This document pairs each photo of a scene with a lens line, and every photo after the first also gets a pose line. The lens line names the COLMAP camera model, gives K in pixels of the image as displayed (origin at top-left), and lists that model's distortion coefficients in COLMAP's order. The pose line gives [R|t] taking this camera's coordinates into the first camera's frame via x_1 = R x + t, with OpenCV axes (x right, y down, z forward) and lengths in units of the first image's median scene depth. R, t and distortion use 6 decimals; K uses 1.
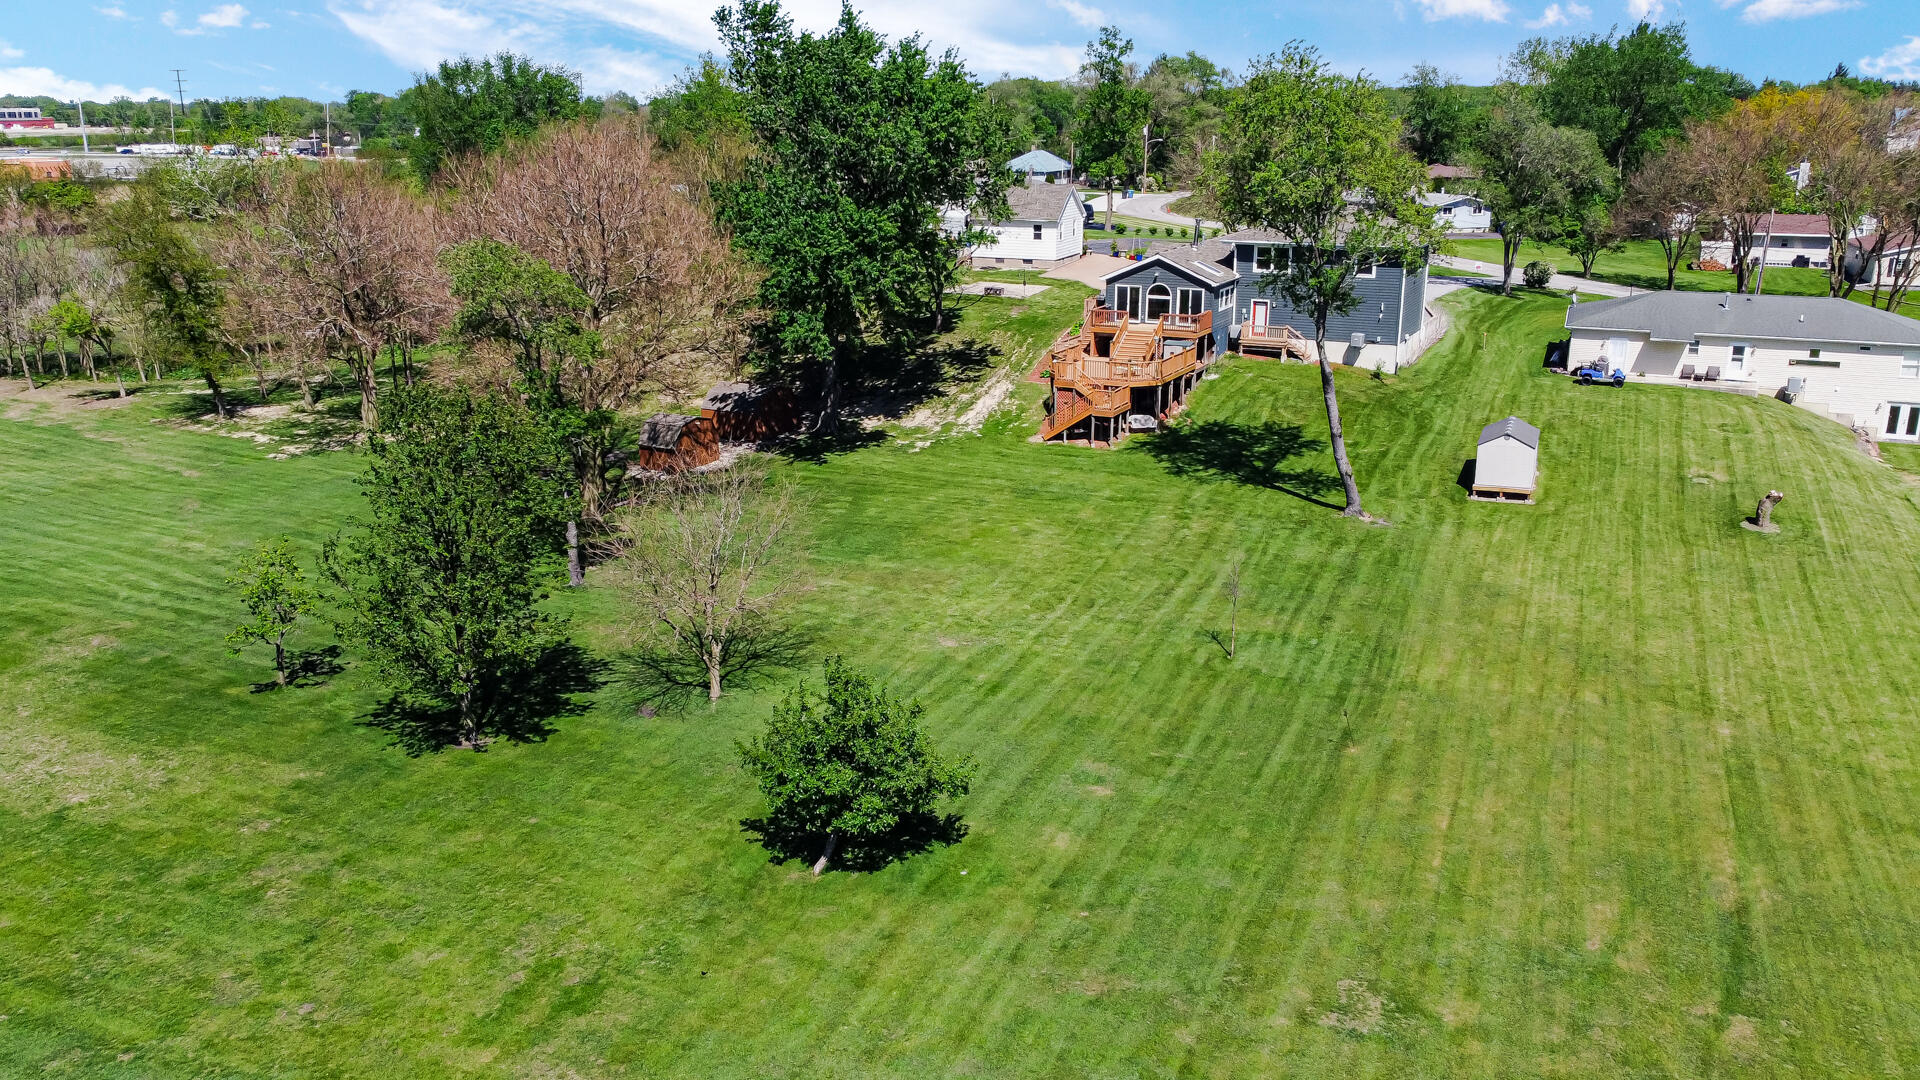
lens RADIAL K [[1575.4, 0, 960.0], [0, 1575.4, 540.0], [0, 0, 1]] dist [-0.018632, -0.004257]
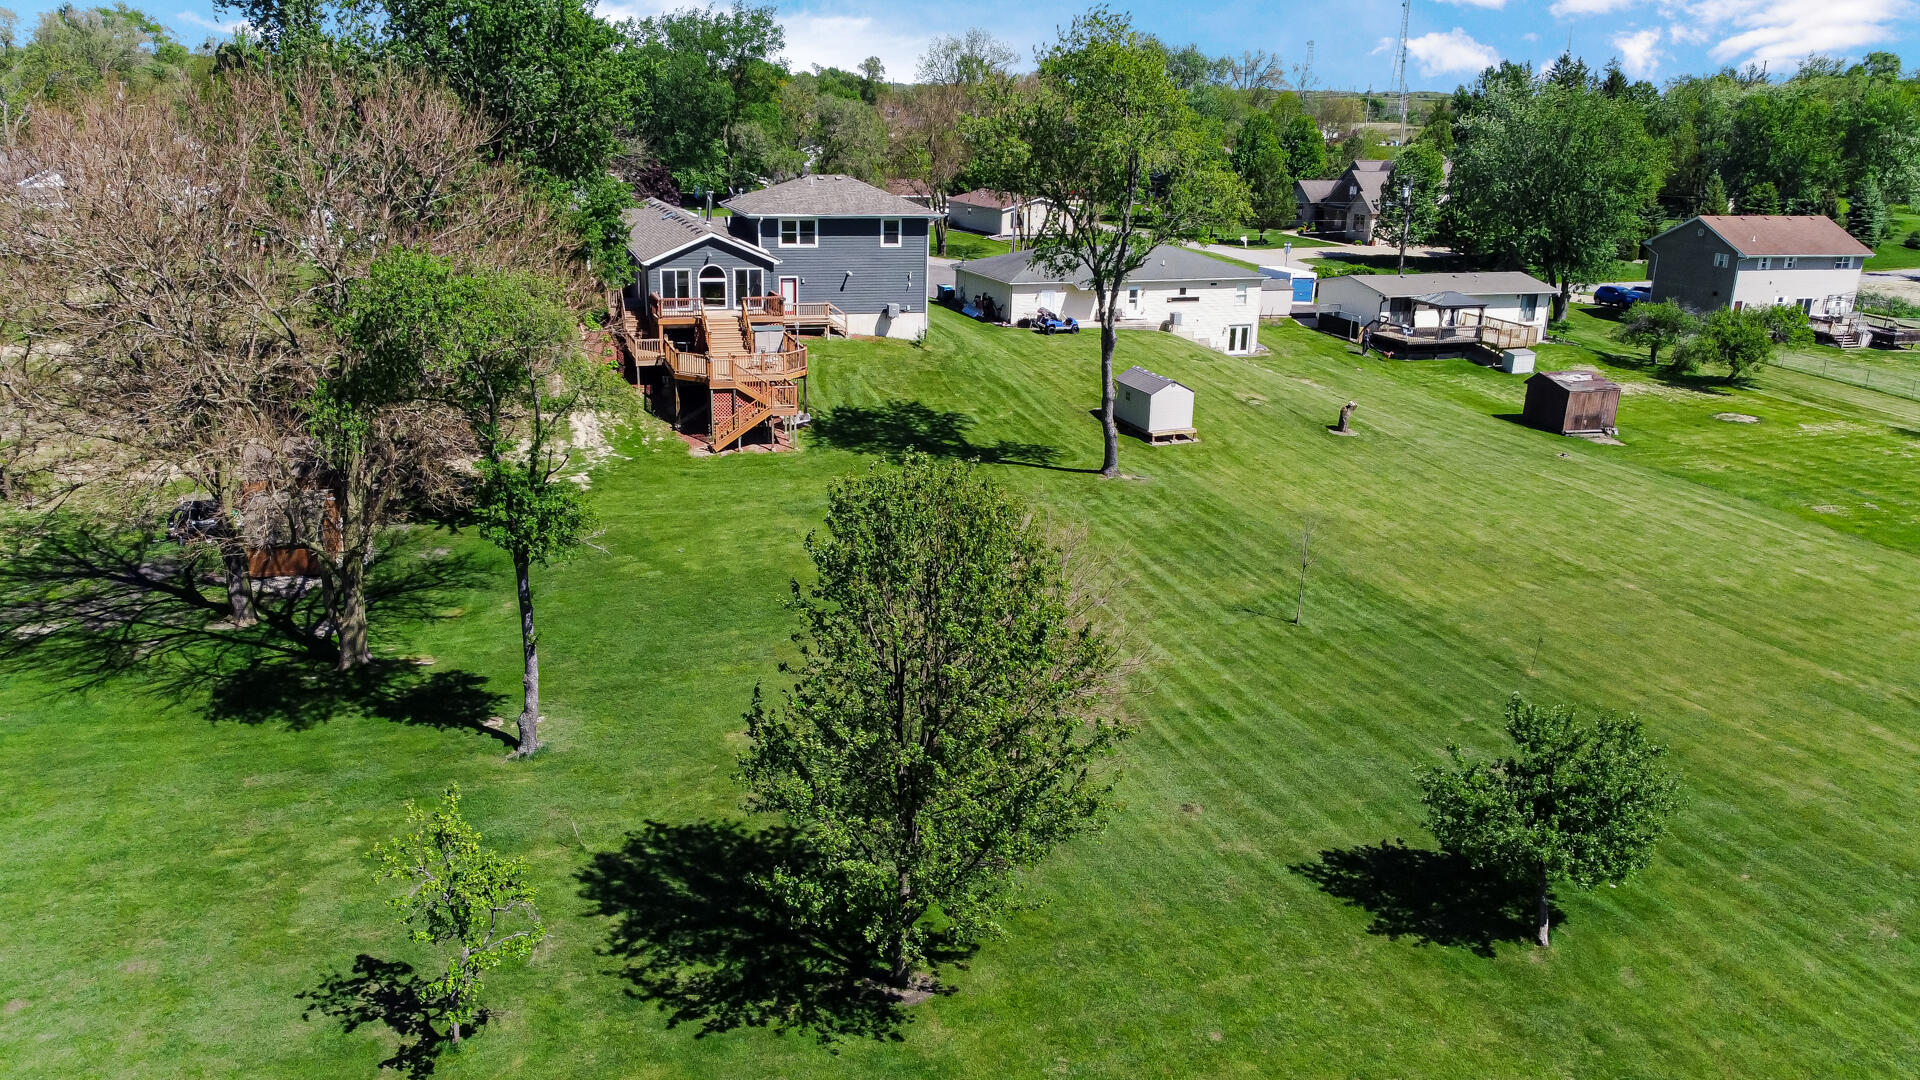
lens RADIAL K [[1459.1, 0, 951.7], [0, 1459.1, 559.0], [0, 0, 1]] dist [-0.004581, -0.010692]
pose [[0.697857, -0.194077, 0.689441, -0.388270], [0.164956, 0.980262, 0.108973, -0.066553], [-0.696983, 0.037680, 0.716097, 0.314047]]
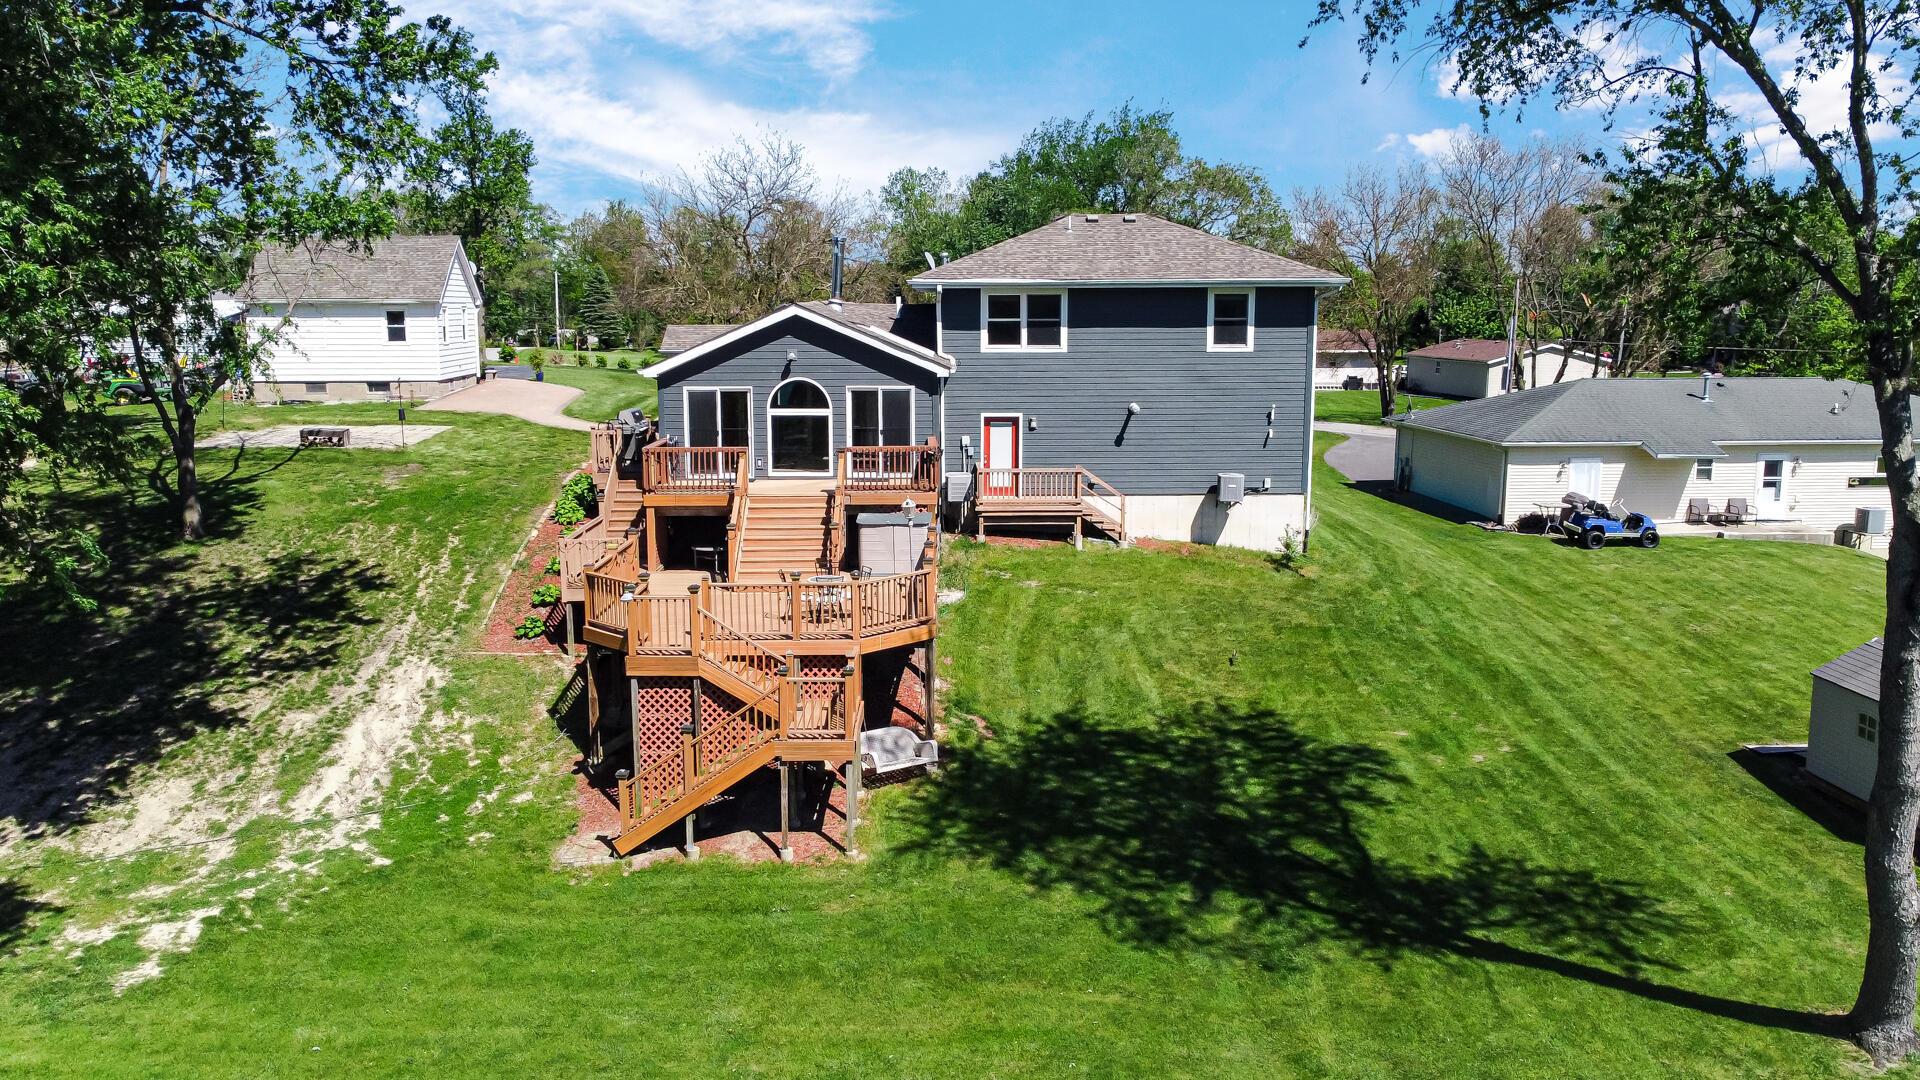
lens RADIAL K [[1459.1, 0, 951.7], [0, 1459.1, 559.0], [0, 0, 1]] dist [-0.004581, -0.010692]
pose [[0.886007, -0.076701, 0.457283, -0.013266], [0.125053, 0.989206, -0.076375, -0.084002], [-0.446489, 0.124853, 0.886035, 0.660088]]
